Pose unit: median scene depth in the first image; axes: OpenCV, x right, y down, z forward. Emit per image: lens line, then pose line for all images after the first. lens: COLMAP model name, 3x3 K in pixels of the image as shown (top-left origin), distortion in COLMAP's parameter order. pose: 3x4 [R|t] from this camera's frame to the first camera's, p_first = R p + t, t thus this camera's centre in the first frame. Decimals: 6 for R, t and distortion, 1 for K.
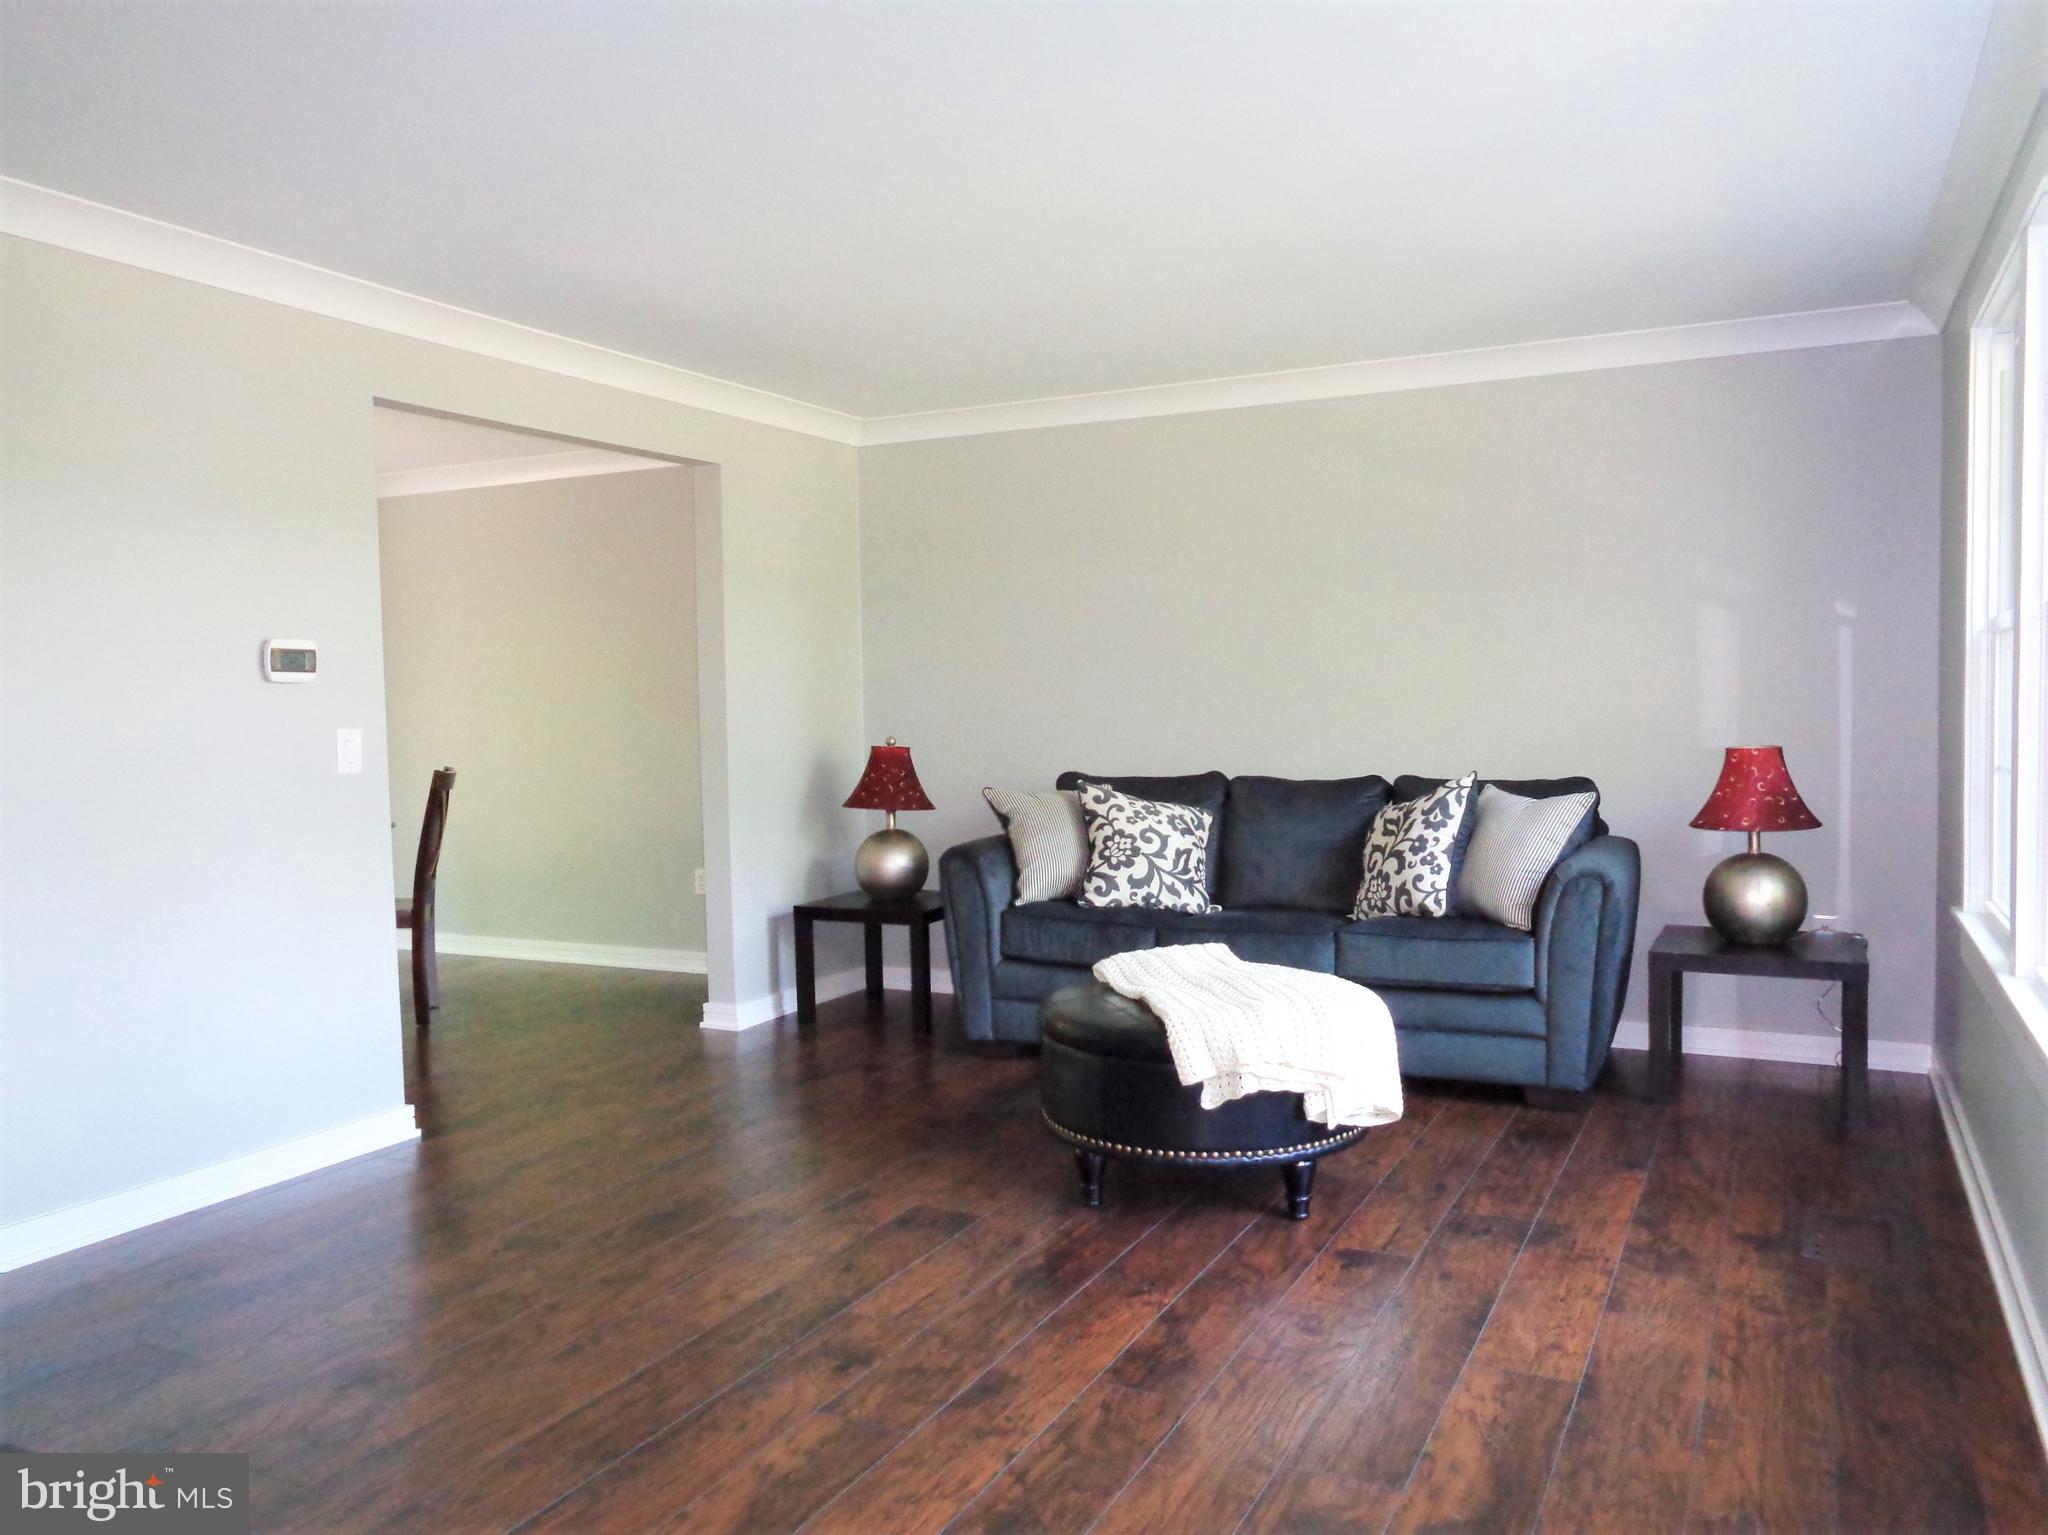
lens RADIAL K [[1514.9, 0, 1024.0], [0, 1514.9, 767.5], [0, 0, 1]] dist [-0.005659, -0.000188]
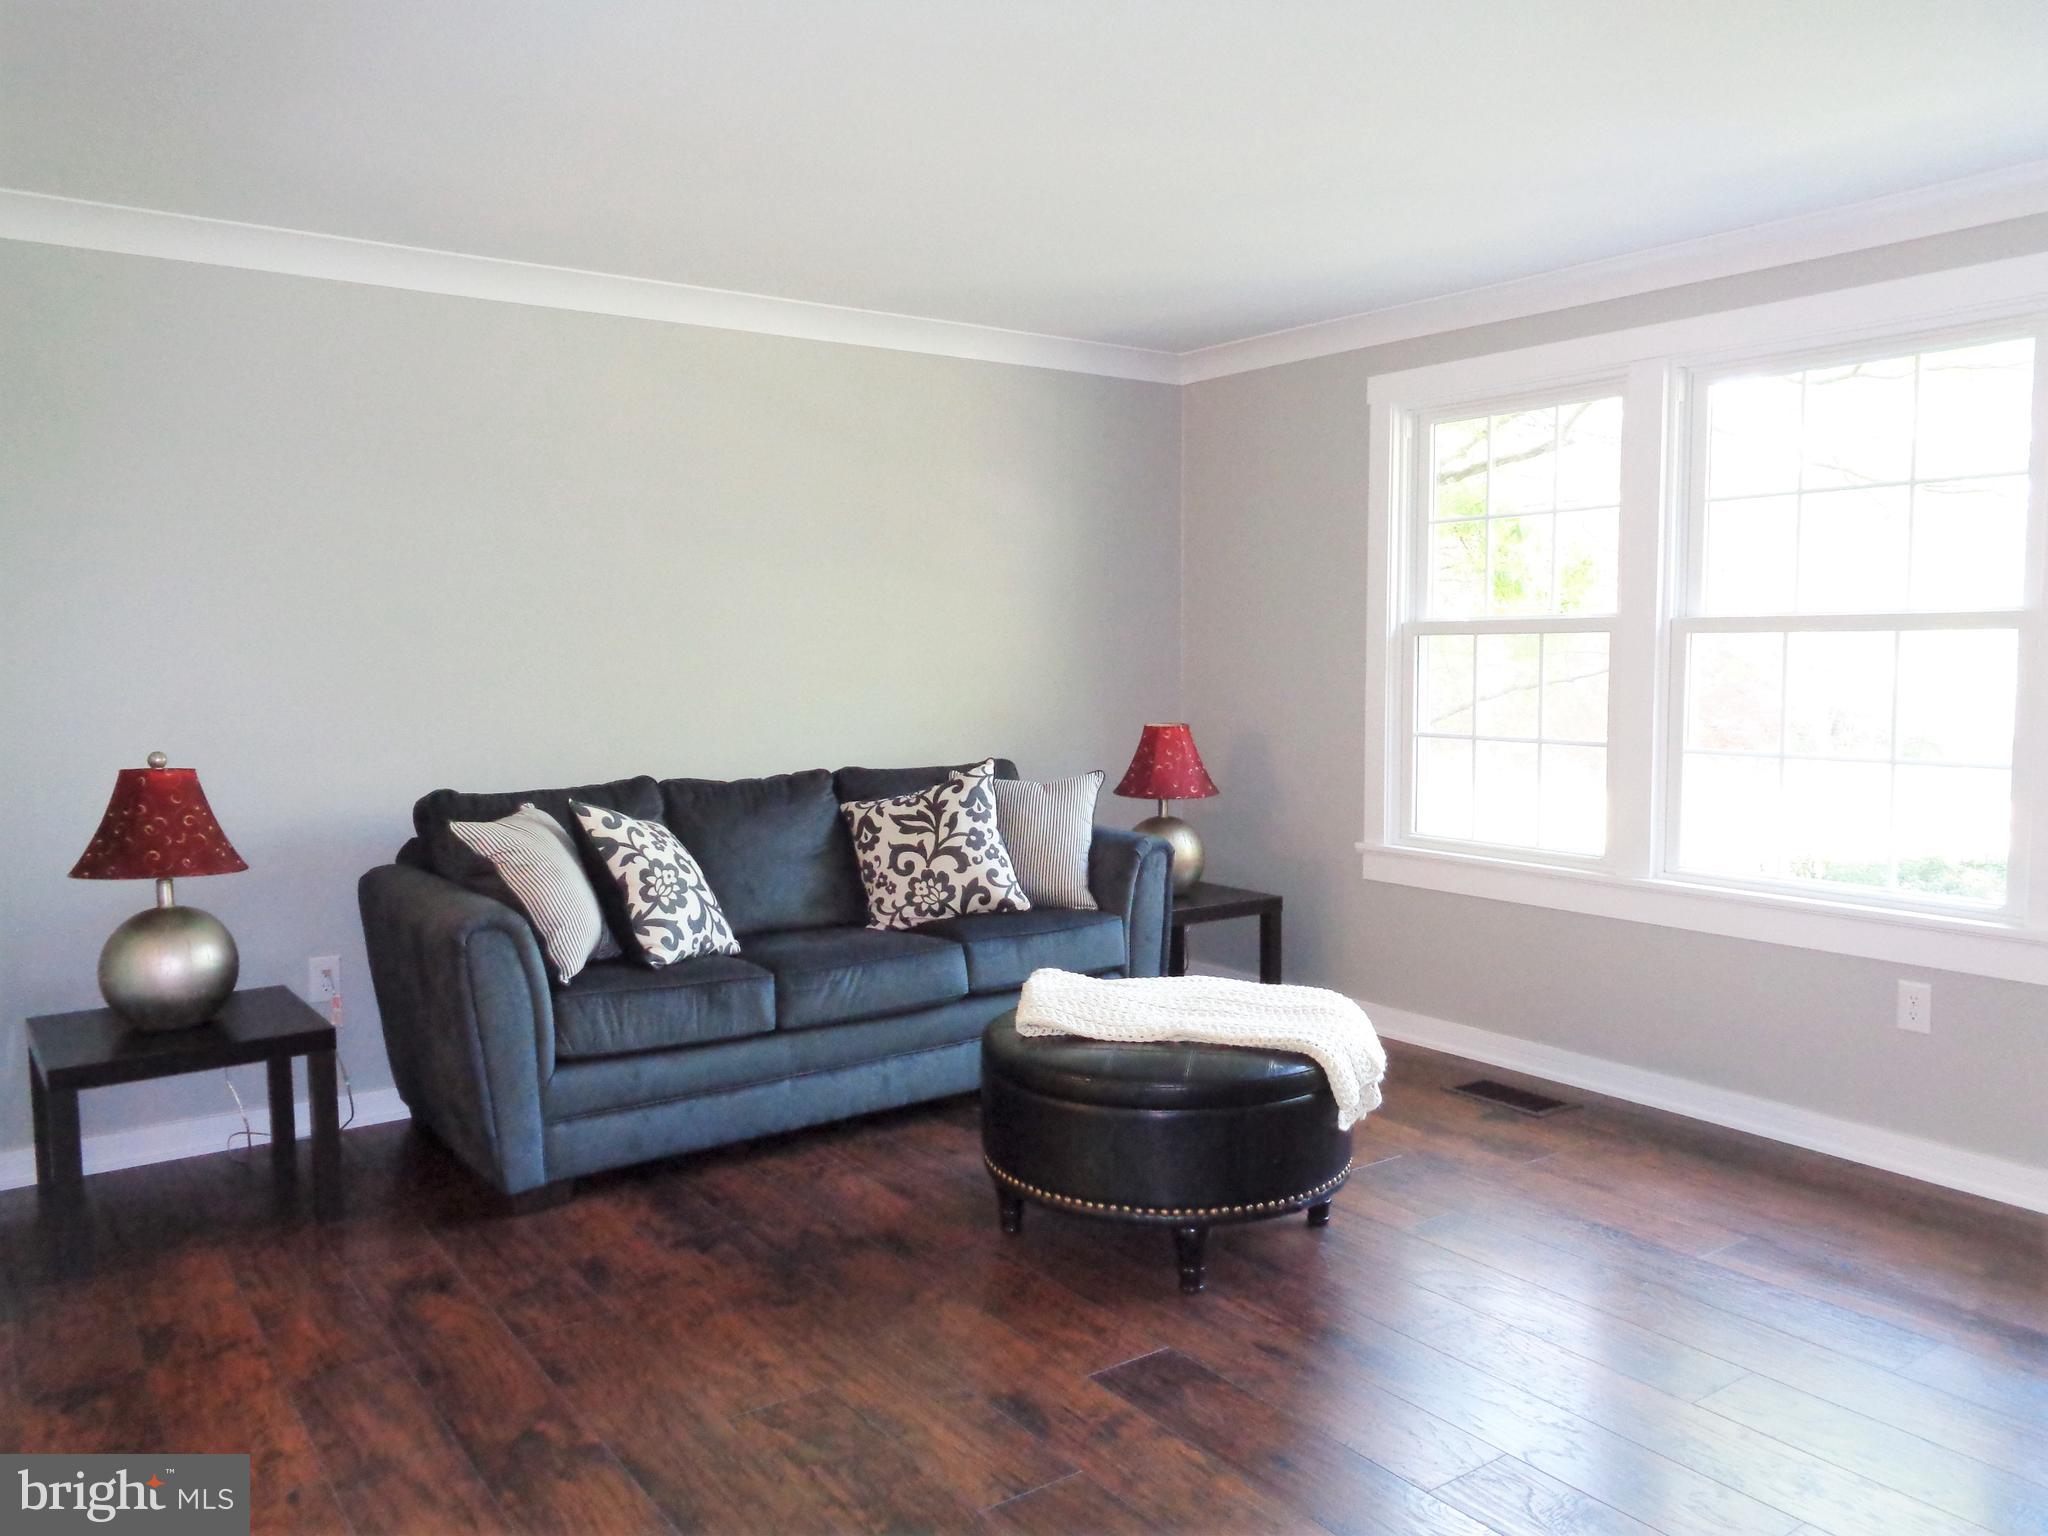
lens RADIAL K [[1534.5, 0, 1024.0], [0, 1534.5, 768.0], [0, 0, 1]] dist [0.094472, 0.003398]
pose [[0.465577, -0.047665, 0.883723, -0.534786], [0.045588, 0.998515, 0.029839, -0.019026], [-0.883832, 0.026395, 0.467058, 0.489087]]
